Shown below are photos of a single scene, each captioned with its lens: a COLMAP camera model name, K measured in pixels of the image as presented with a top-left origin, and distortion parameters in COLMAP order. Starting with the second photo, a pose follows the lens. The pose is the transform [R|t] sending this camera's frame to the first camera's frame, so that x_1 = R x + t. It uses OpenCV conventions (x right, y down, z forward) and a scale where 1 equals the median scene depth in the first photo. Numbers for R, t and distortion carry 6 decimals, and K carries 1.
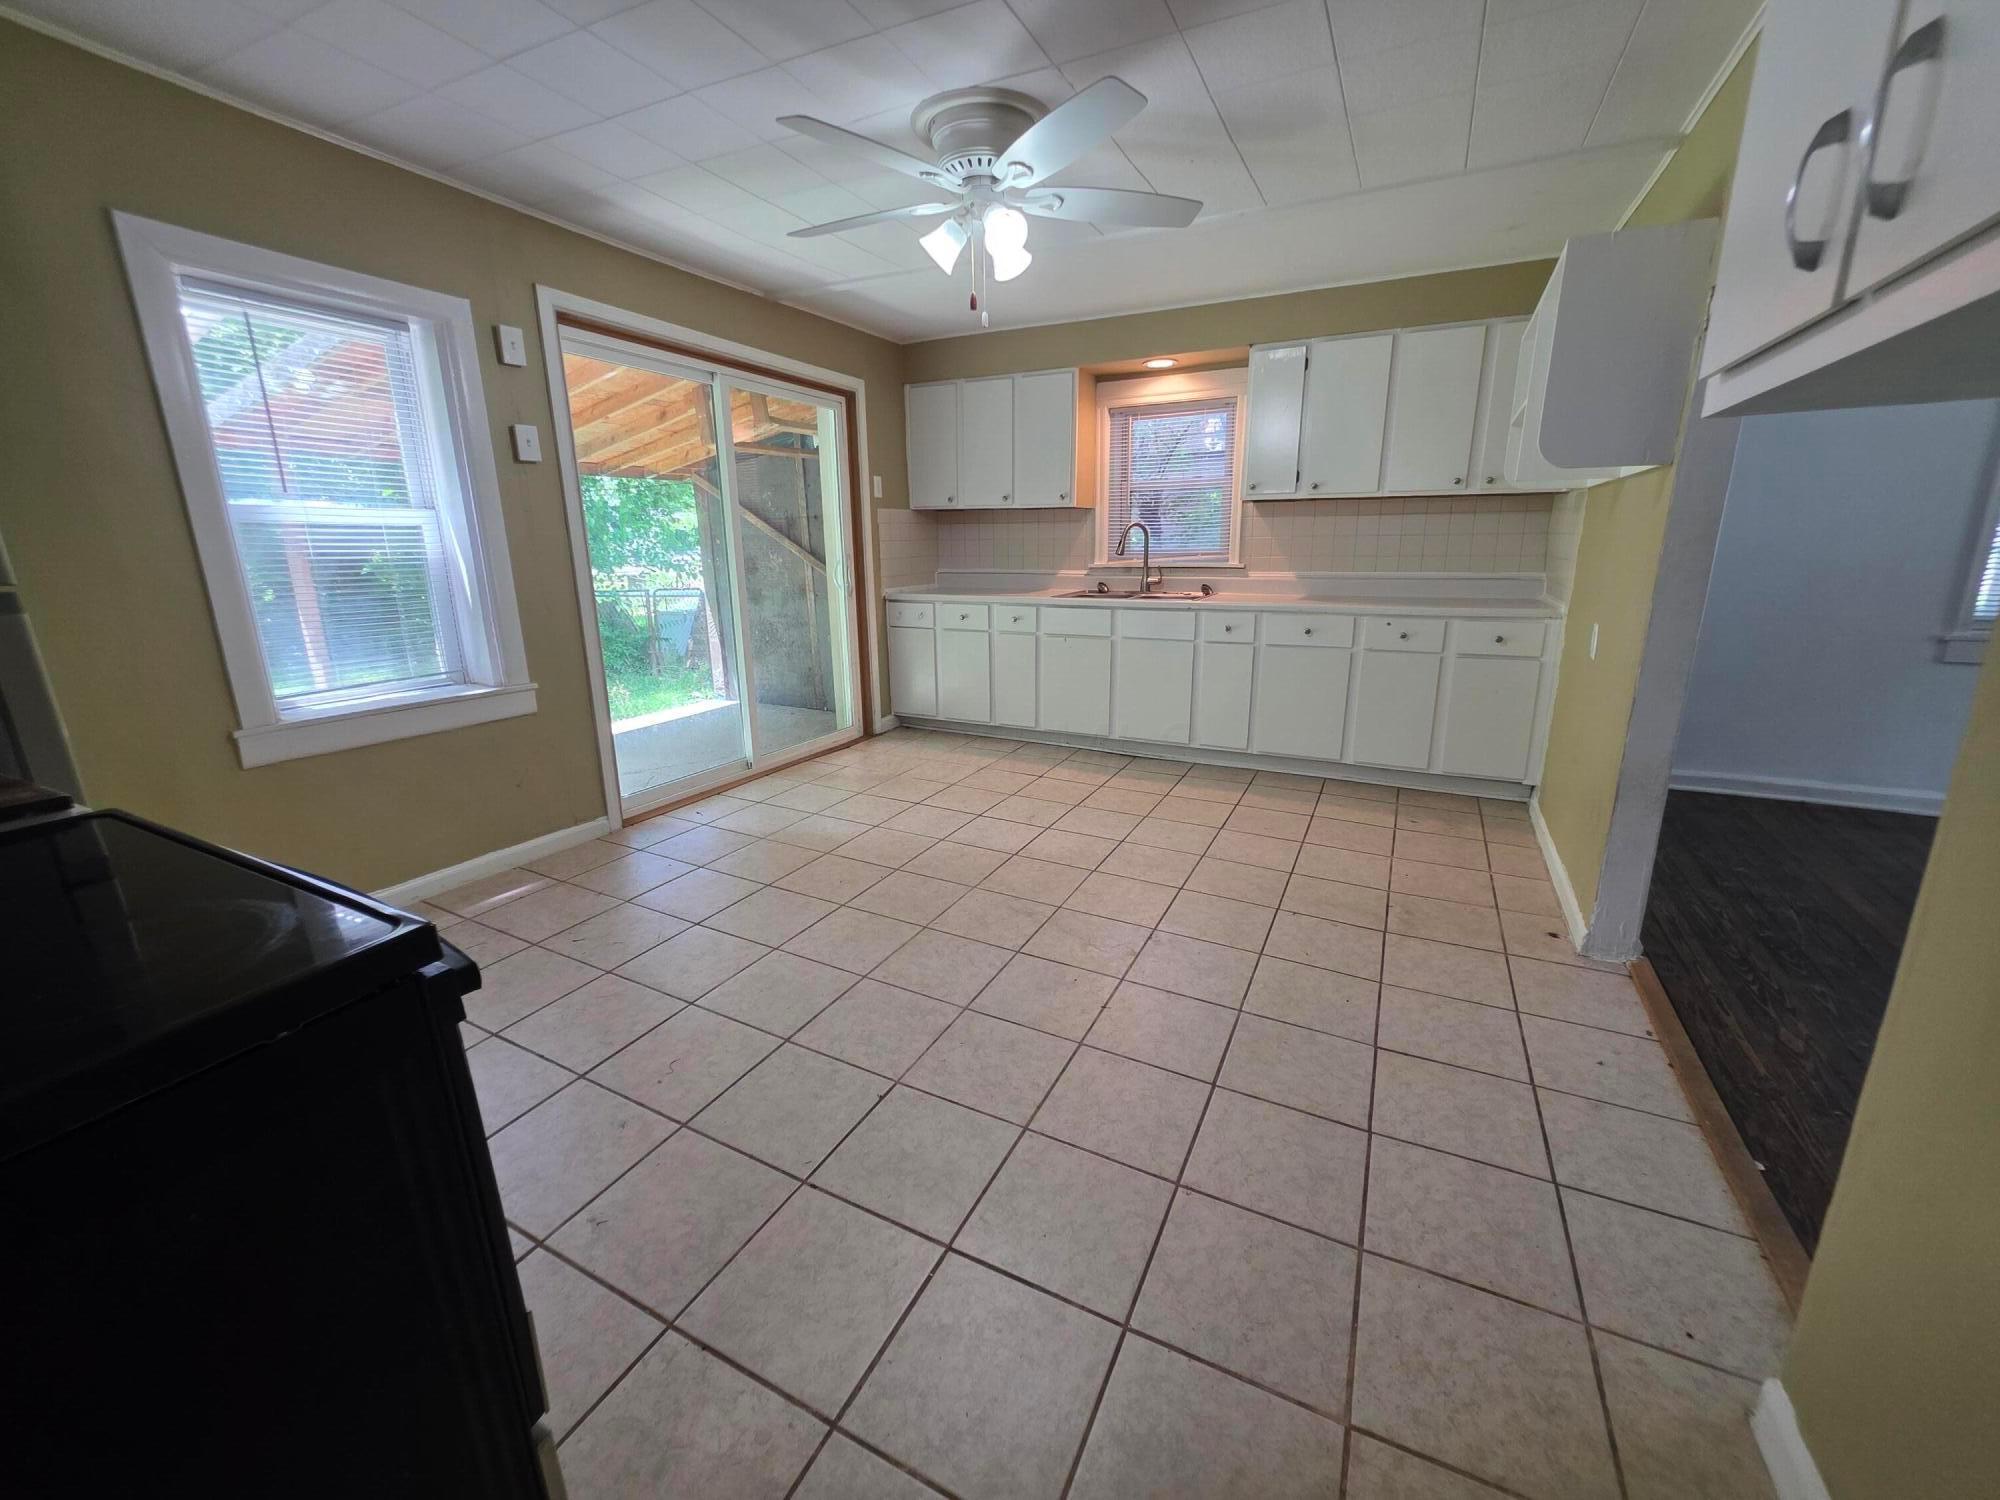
lens RADIAL K [[794.3, 0, 991.0], [0, 794.3, 741.1], [0, 0, 1]] dist [0.002028, -0.000387]
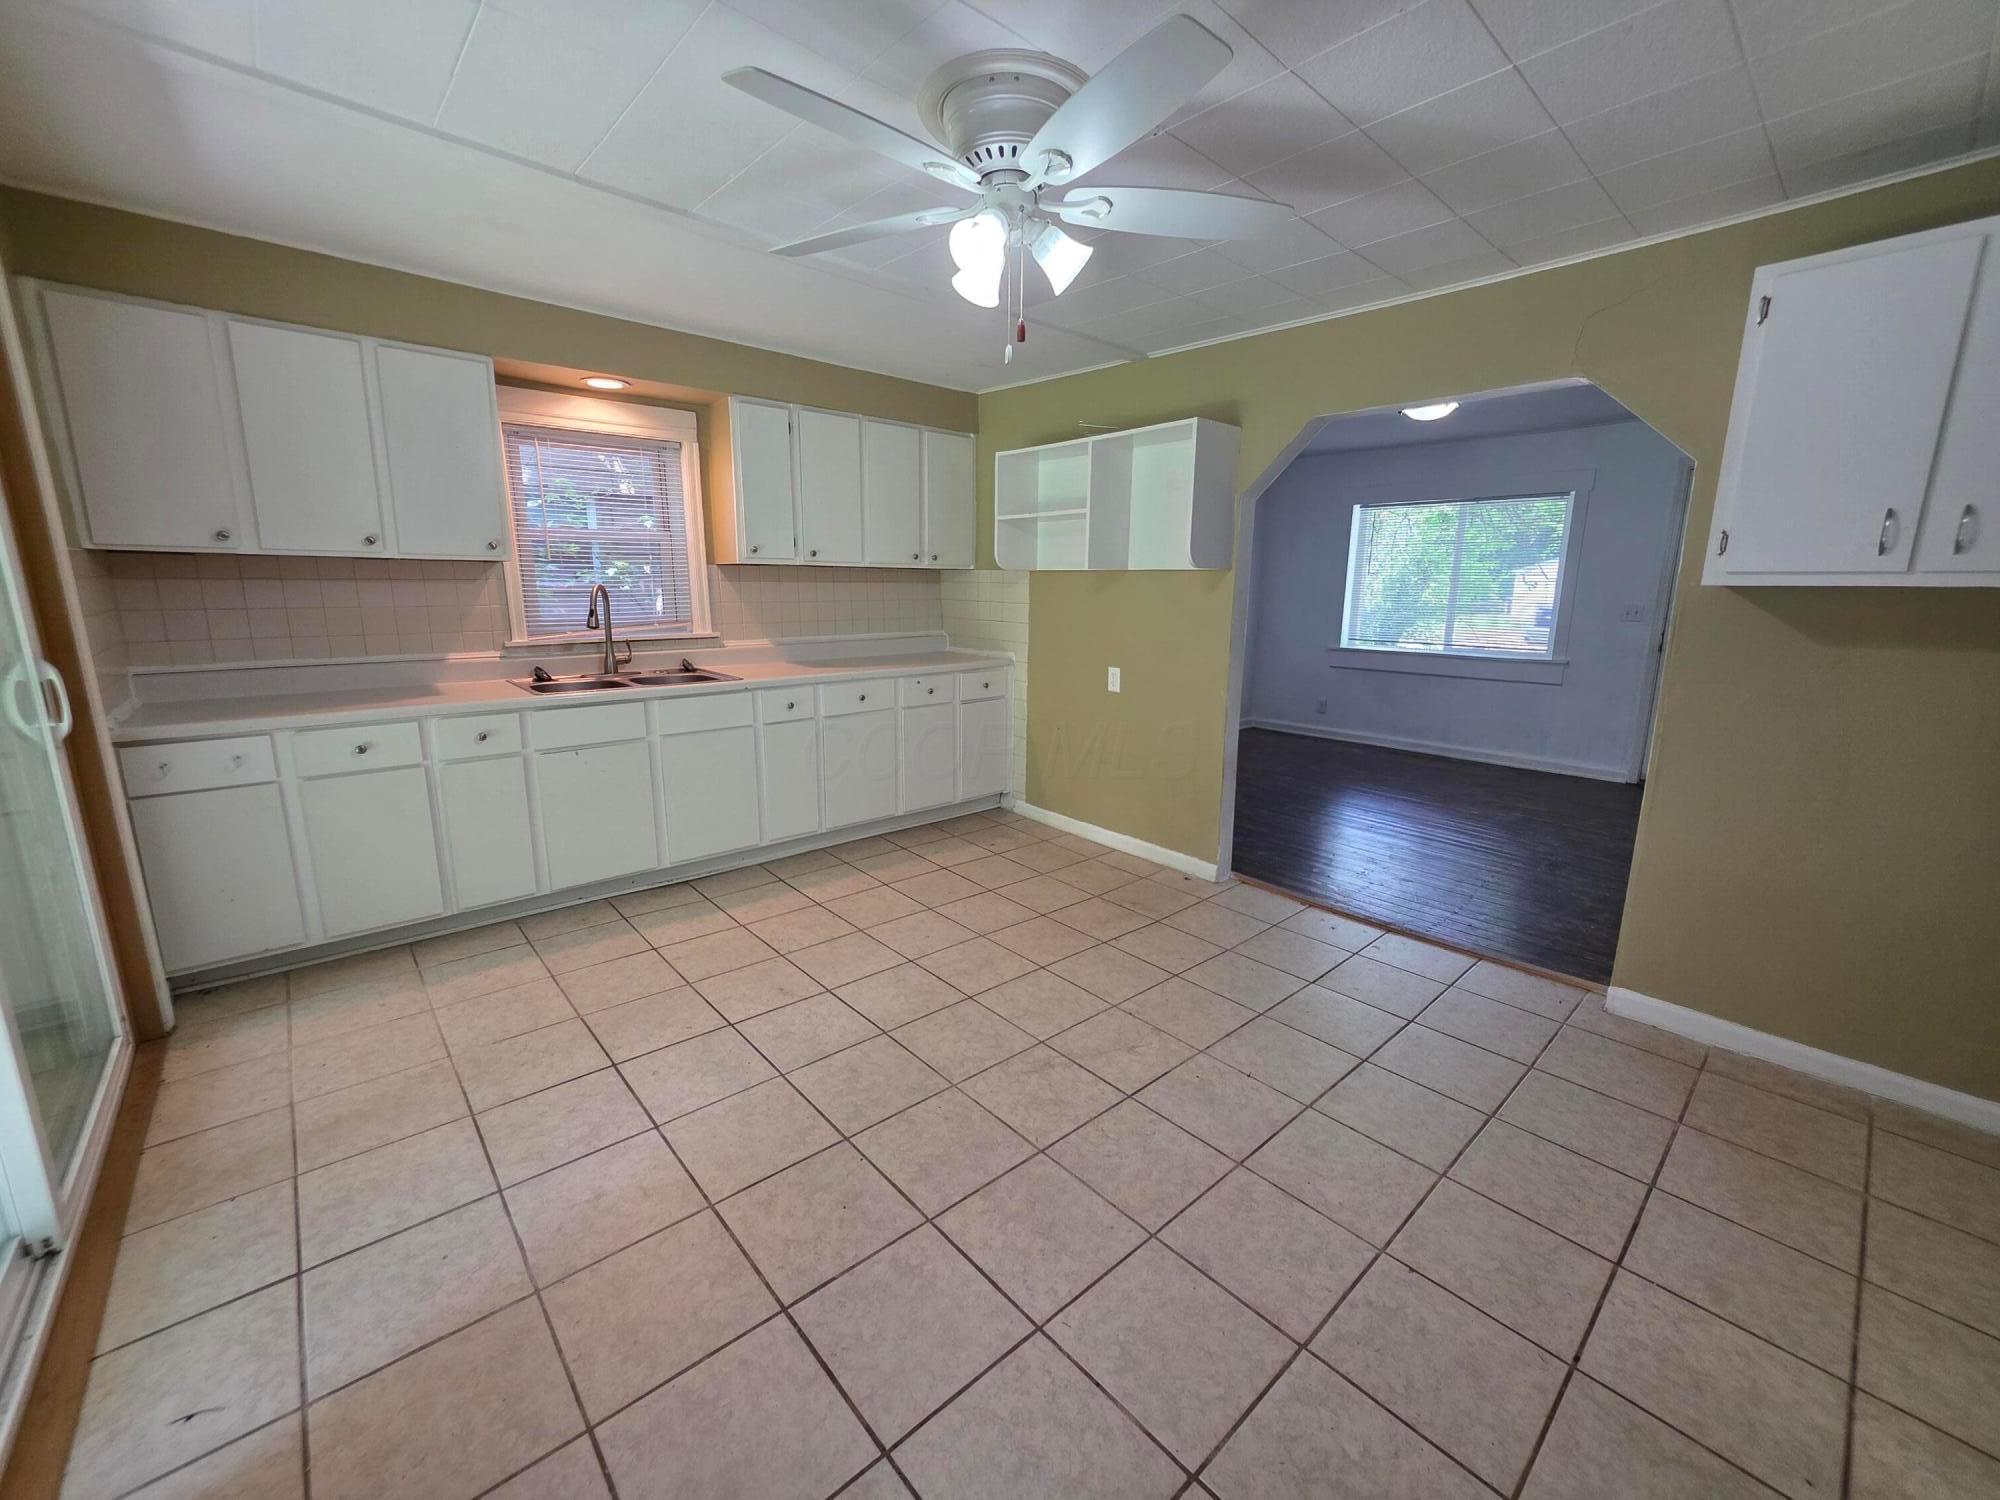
lens RADIAL K [[801.8, 0, 998.7], [0, 801.8, 741.5], [0, 0, 1]] dist [0.001418, -0.000560]
pose [[0.358217, -0.171249, 0.917799, -0.527990], [0.218558, 0.971101, 0.095892, -0.158504], [-0.907697, 0.166242, 0.385292, 0.506865]]
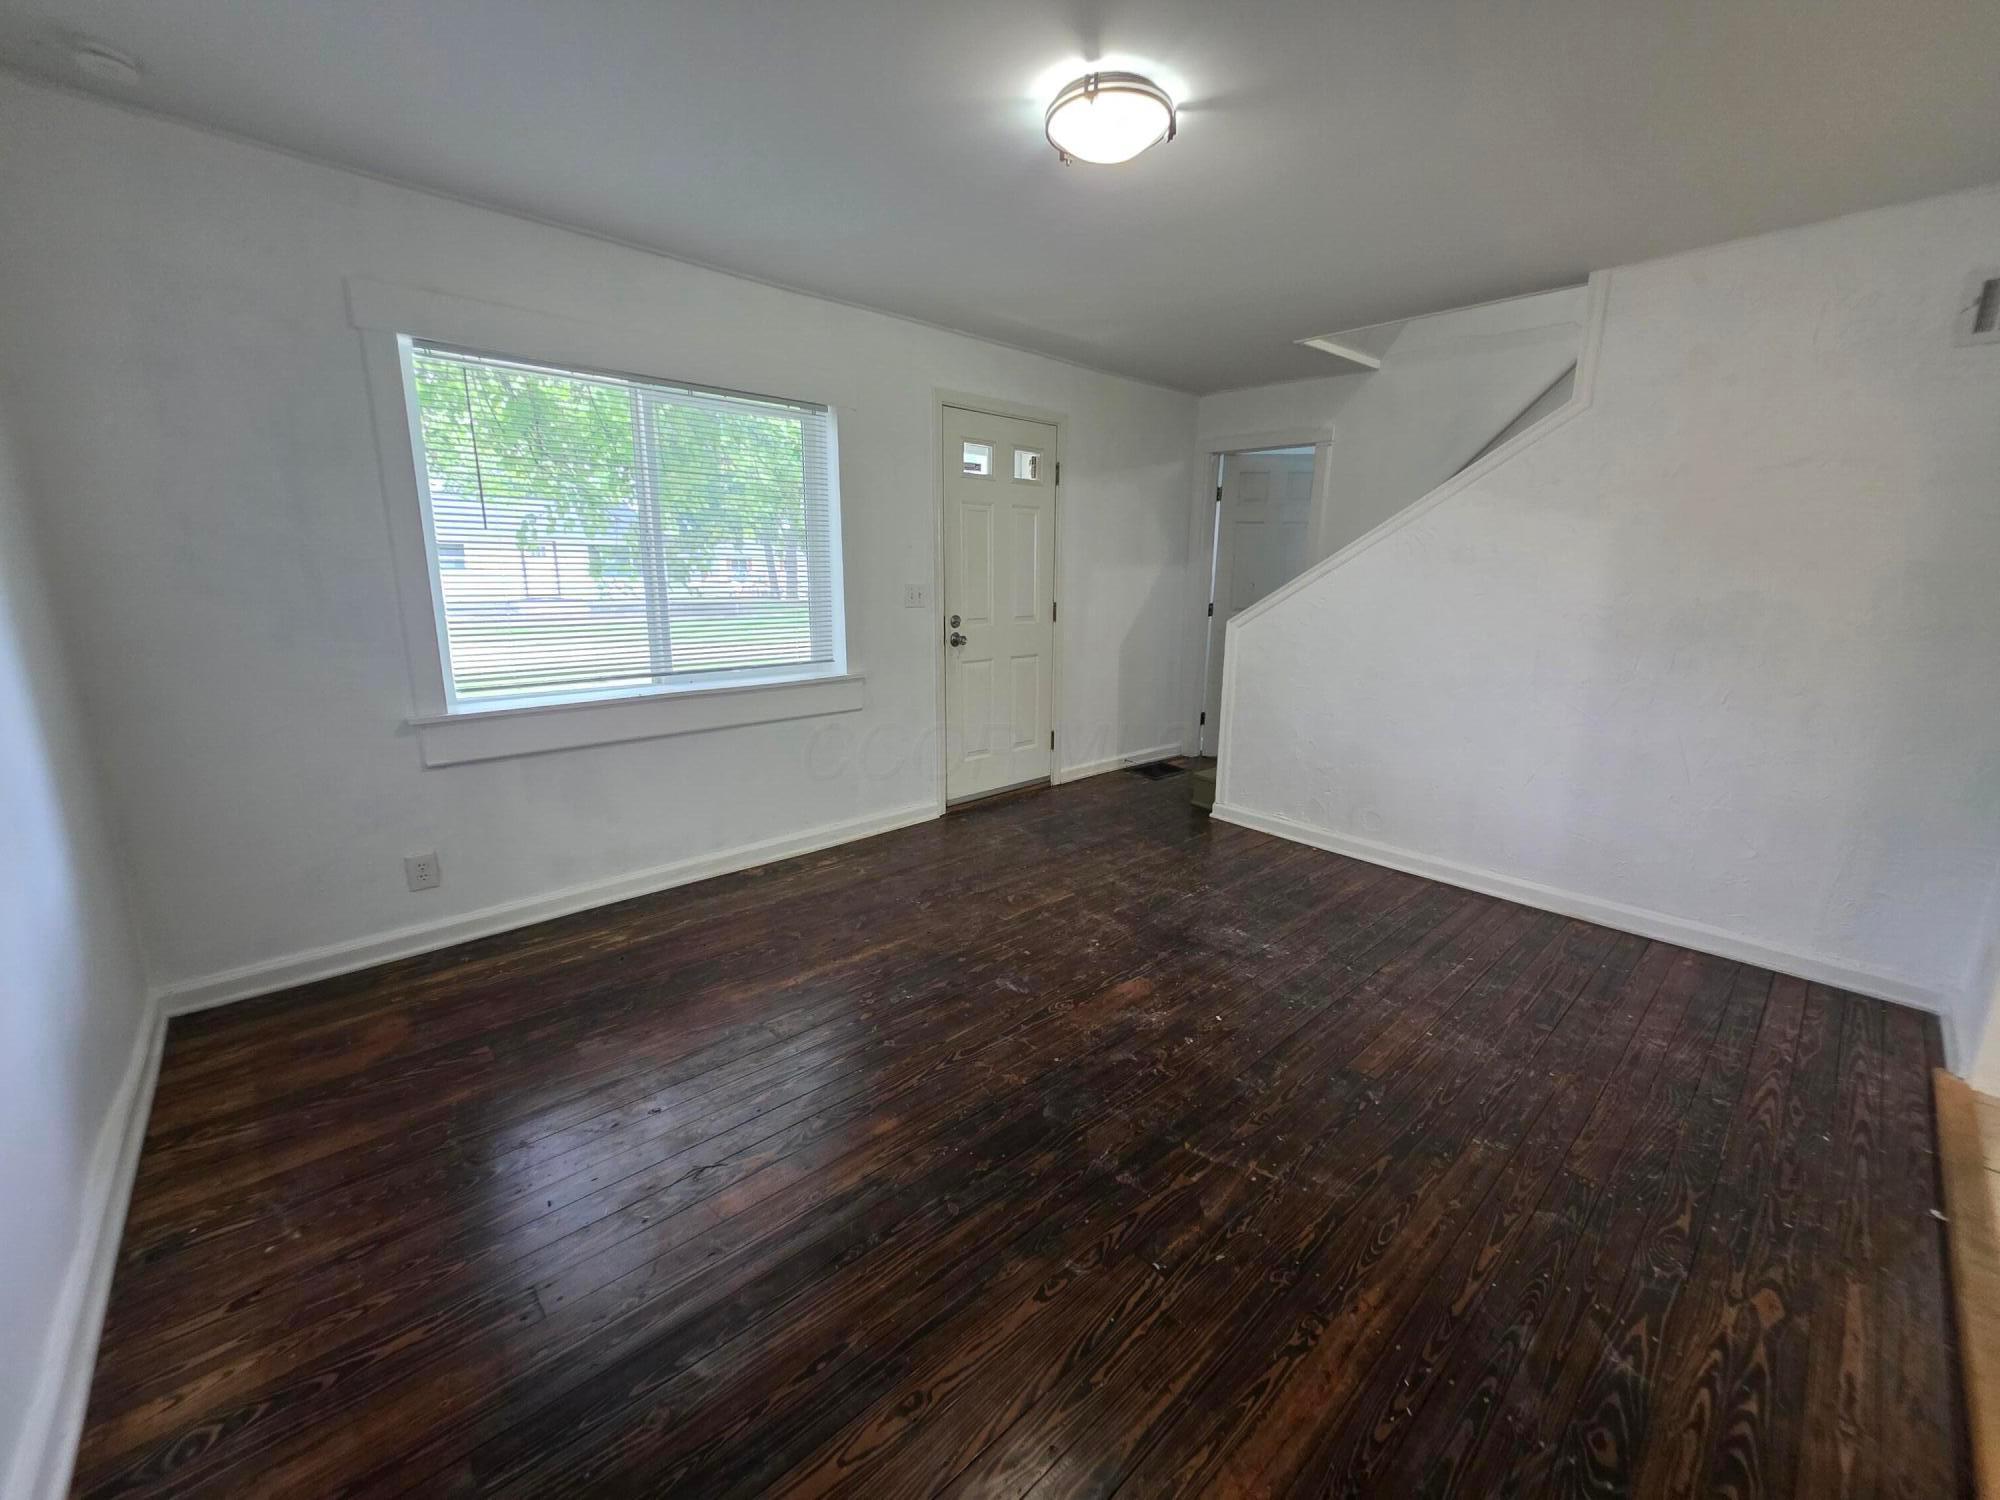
lens RADIAL K [[800.9, 0, 996.4], [0, 800.9, 738.1], [0, 0, 1]] dist [0.001485, -0.000343]
pose [[-0.939886, -0.066129, 0.335025, 0.837791], [0.086485, 0.902992, 0.420864, -0.264319], [-0.330356, 0.424539, -0.842990, 0.935574]]
